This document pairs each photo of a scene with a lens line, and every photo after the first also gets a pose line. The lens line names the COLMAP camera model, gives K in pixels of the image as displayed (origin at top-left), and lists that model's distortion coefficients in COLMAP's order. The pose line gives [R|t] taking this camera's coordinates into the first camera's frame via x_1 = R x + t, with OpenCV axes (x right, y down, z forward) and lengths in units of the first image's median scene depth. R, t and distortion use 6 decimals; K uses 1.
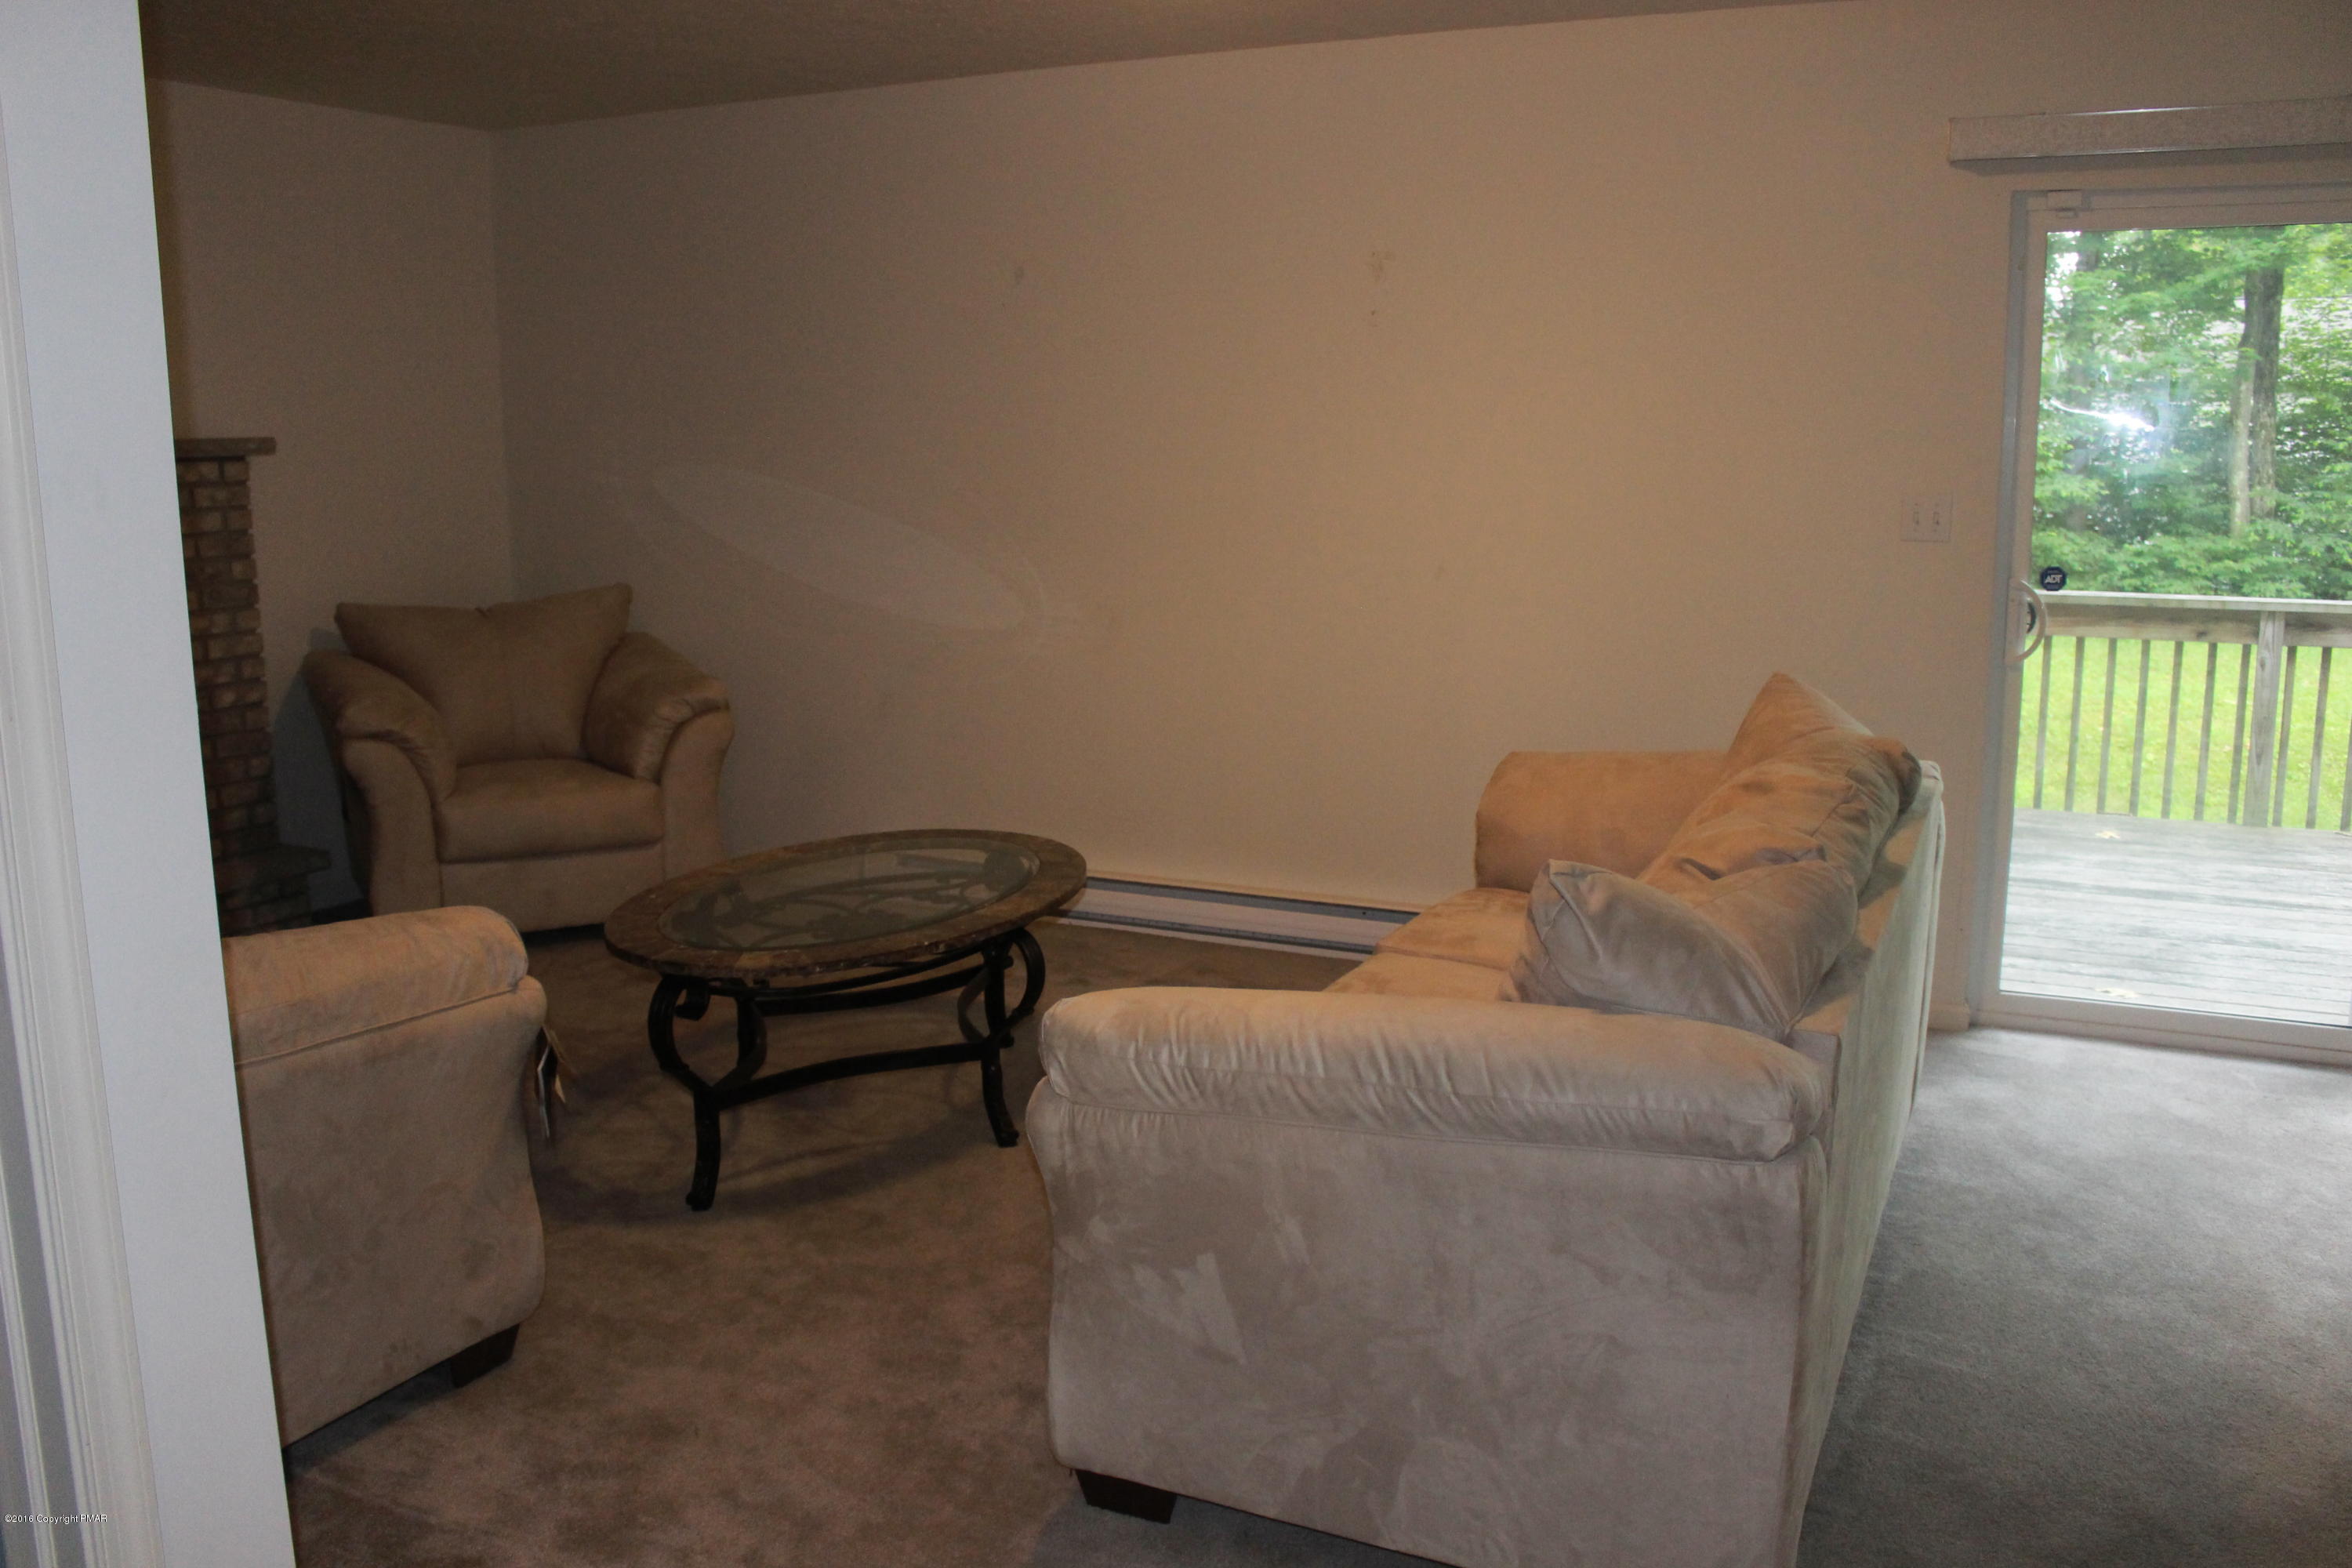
lens RADIAL K [[1923.5, 0, 1176.0], [0, 1923.5, 784.0], [0, 0, 1]] dist [-0.144787, 0.111191]
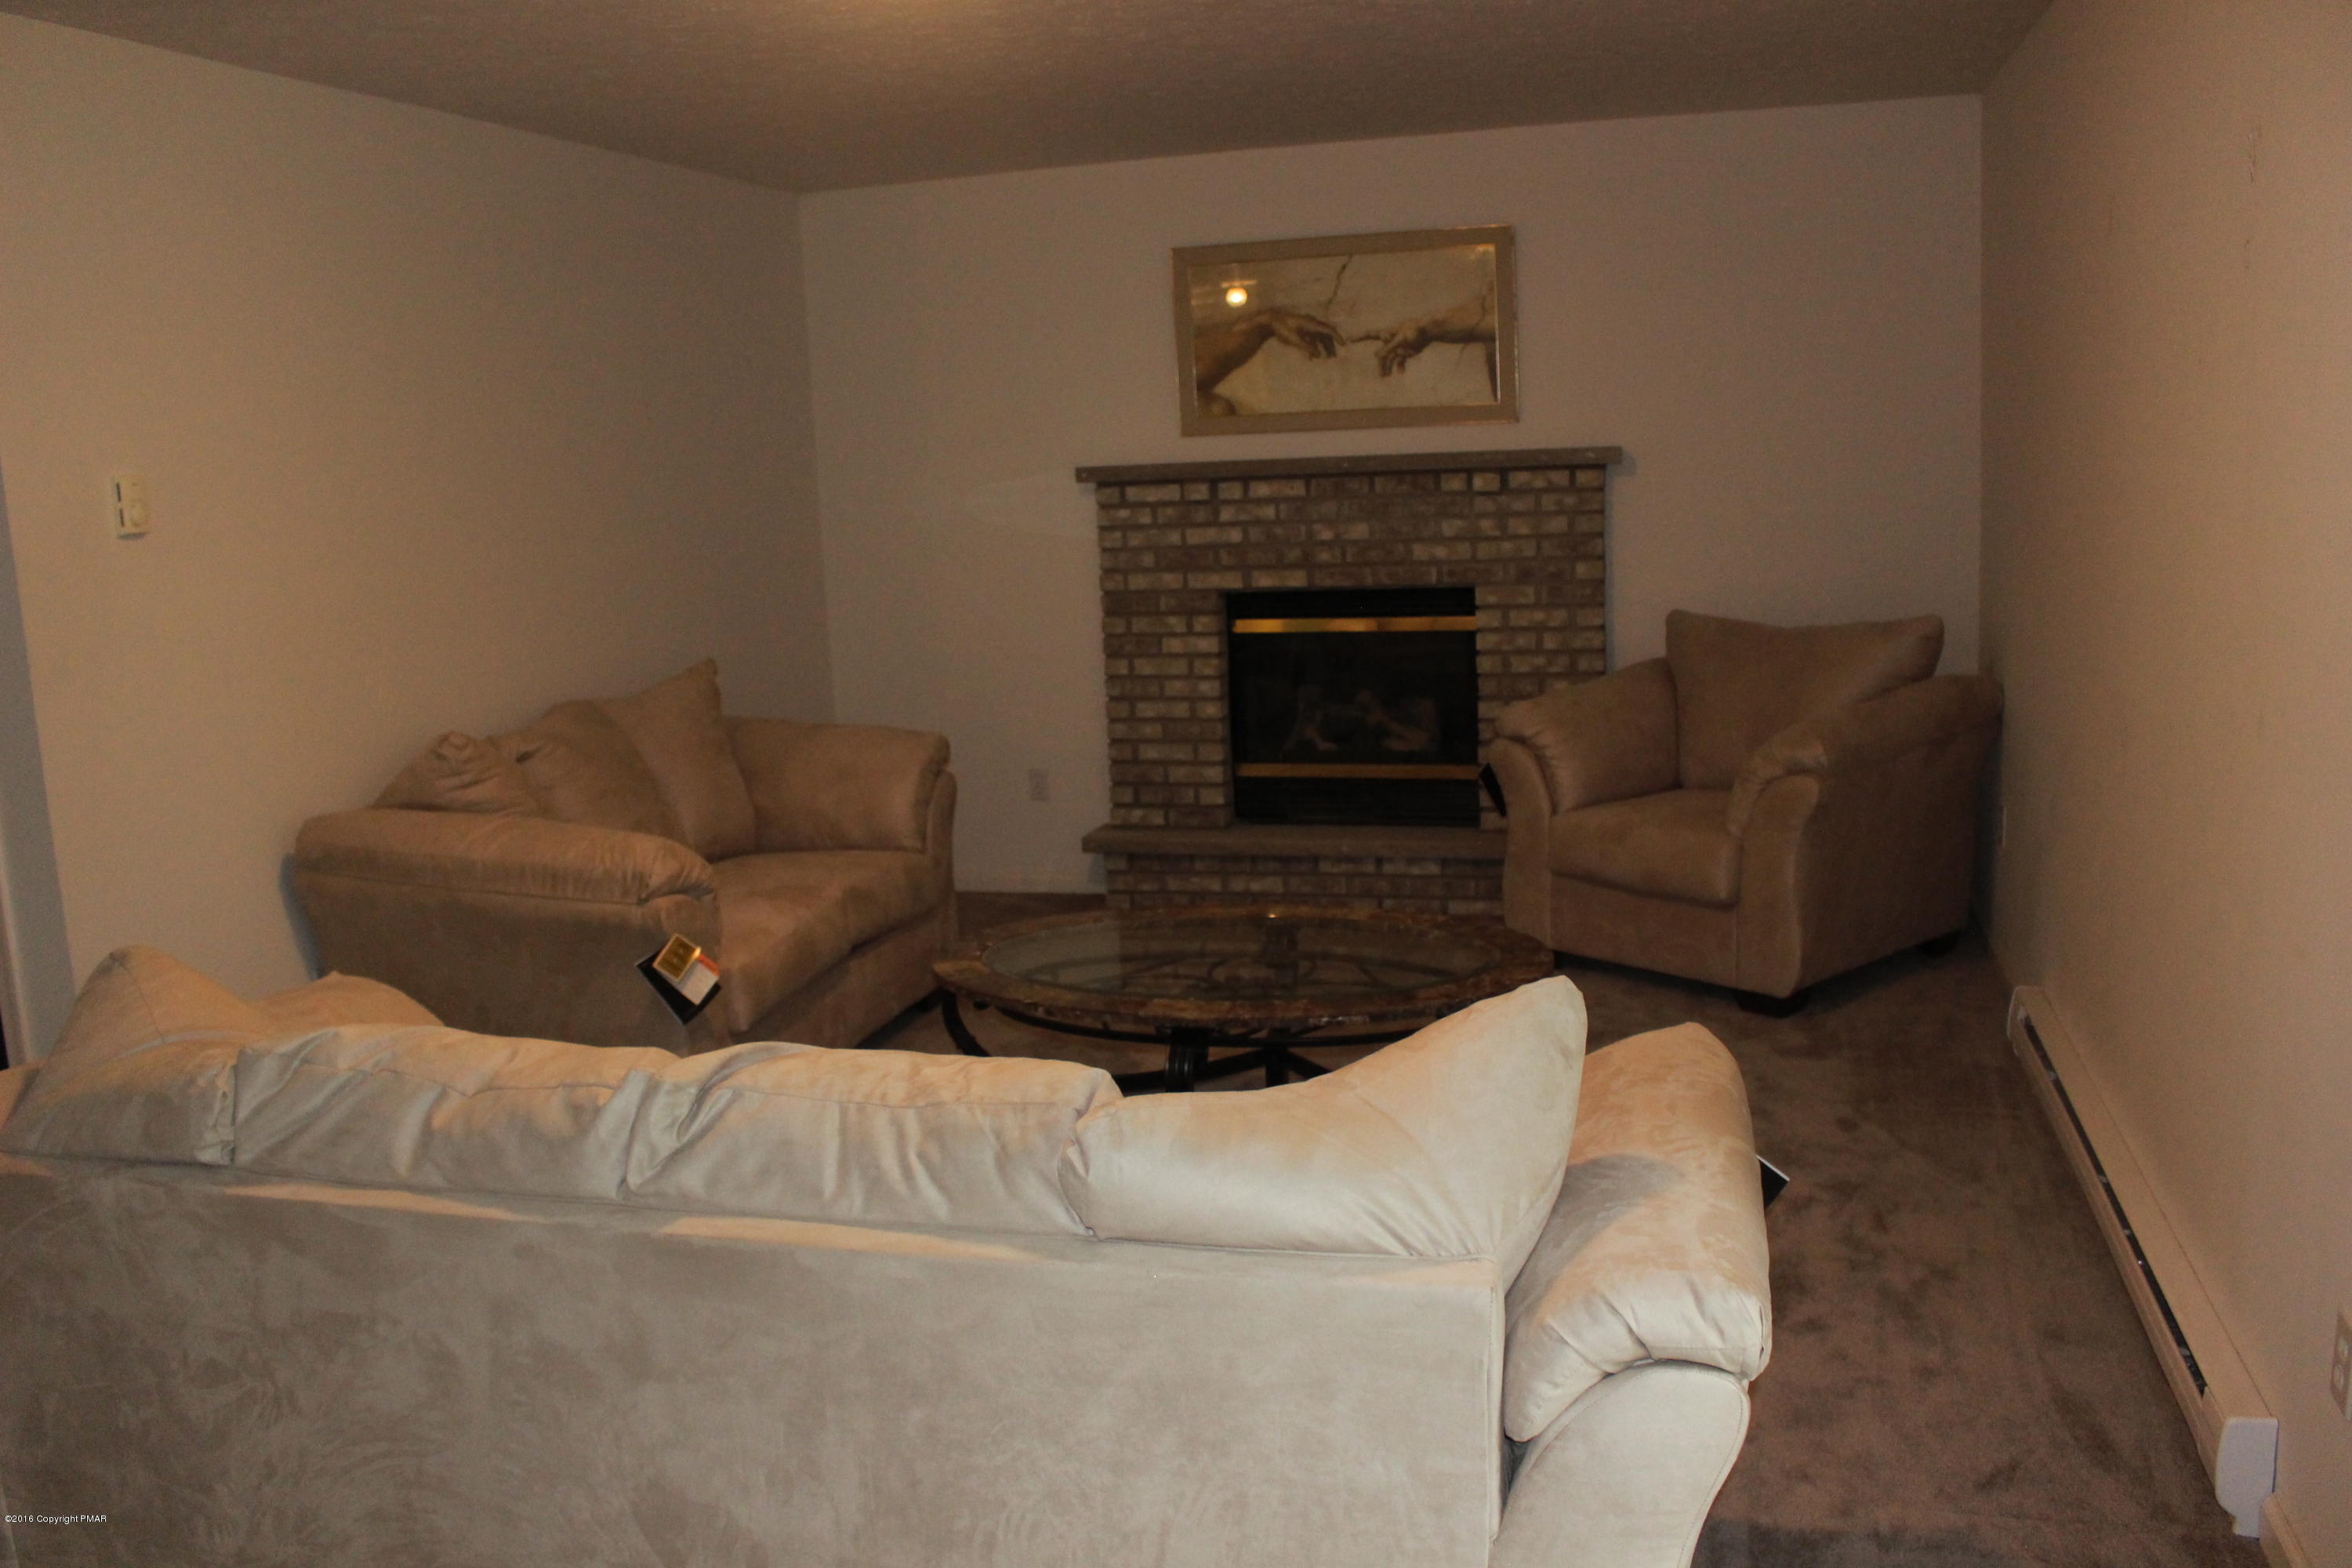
lens RADIAL K [[1923.5, 0, 1176.0], [0, 1923.5, 784.0], [0, 0, 1]] dist [-0.144787, 0.111191]
pose [[0.167057, 0.165144, -0.972018, 0.277507], [-0.140223, 0.979830, 0.142372, -0.059979], [0.975925, 0.112515, 0.186845, 0.295621]]
